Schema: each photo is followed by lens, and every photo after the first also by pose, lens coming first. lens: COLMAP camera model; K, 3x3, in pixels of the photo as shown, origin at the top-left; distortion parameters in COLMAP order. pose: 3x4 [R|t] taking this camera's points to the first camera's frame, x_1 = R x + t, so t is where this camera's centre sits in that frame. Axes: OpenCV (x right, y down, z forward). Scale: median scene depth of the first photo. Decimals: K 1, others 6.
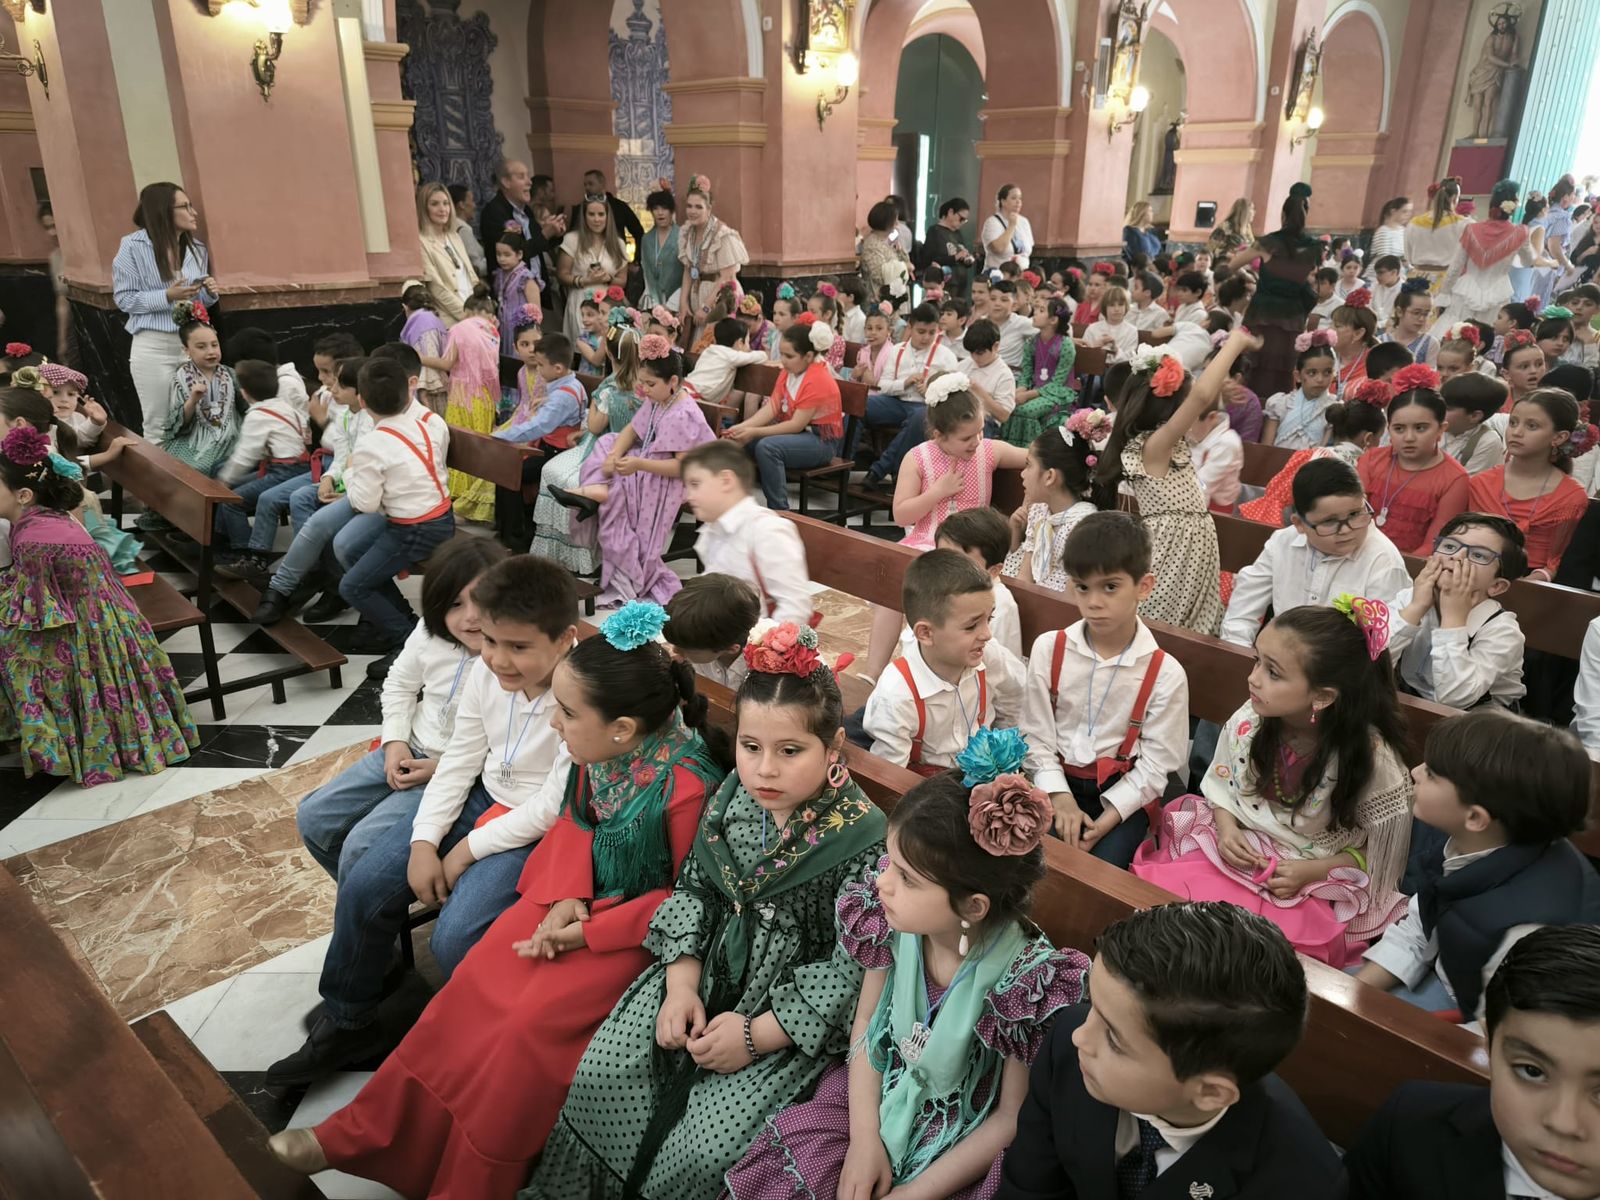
lens RADIAL K [[1120.6, 0, 799.5], [0, 1120.6, 604.1], [0, 0, 1]] dist [0.004924, -0.004076]
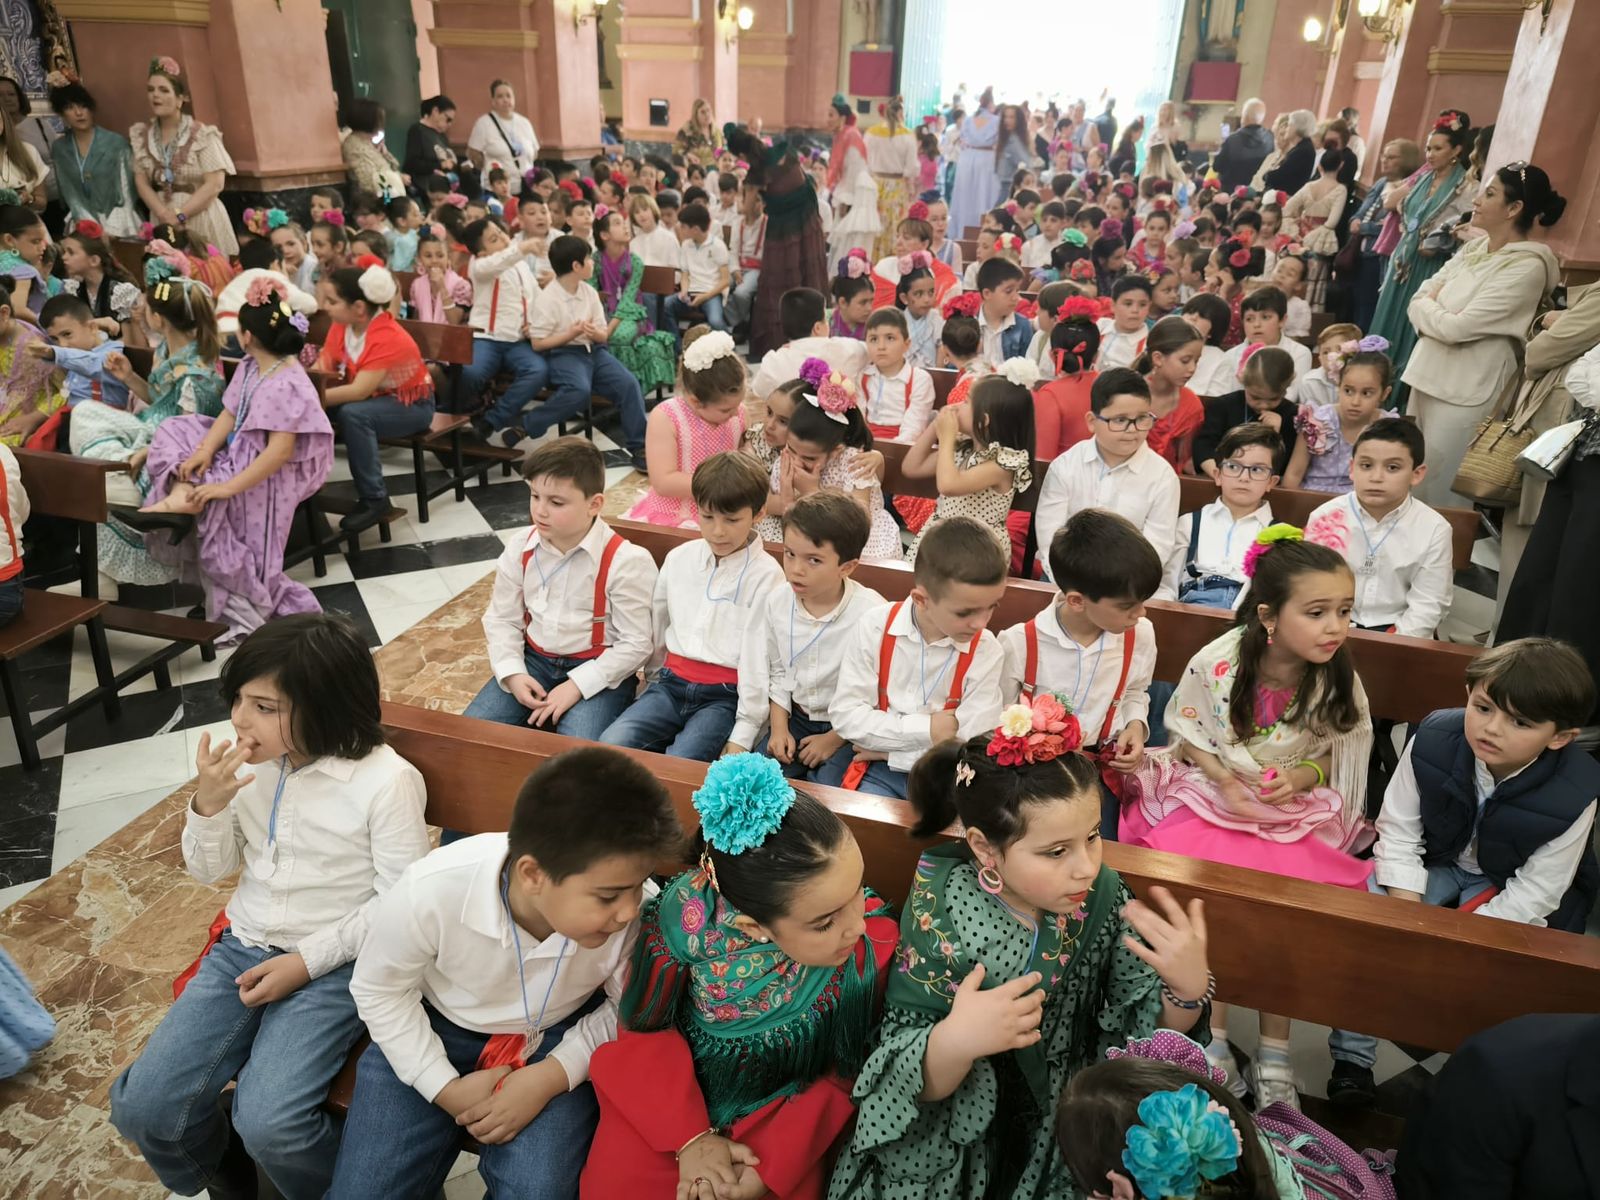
lens RADIAL K [[1106.4, 0, 810.5], [0, 1106.4, 572.8], [0, 0, 1]] dist [0.069045, -0.039566]
pose [[0.861019, -0.181910, 0.474926, -0.109657], [0.147874, 0.983043, 0.108445, -0.042799], [-0.486600, -0.023144, 0.873318, 0.065112]]
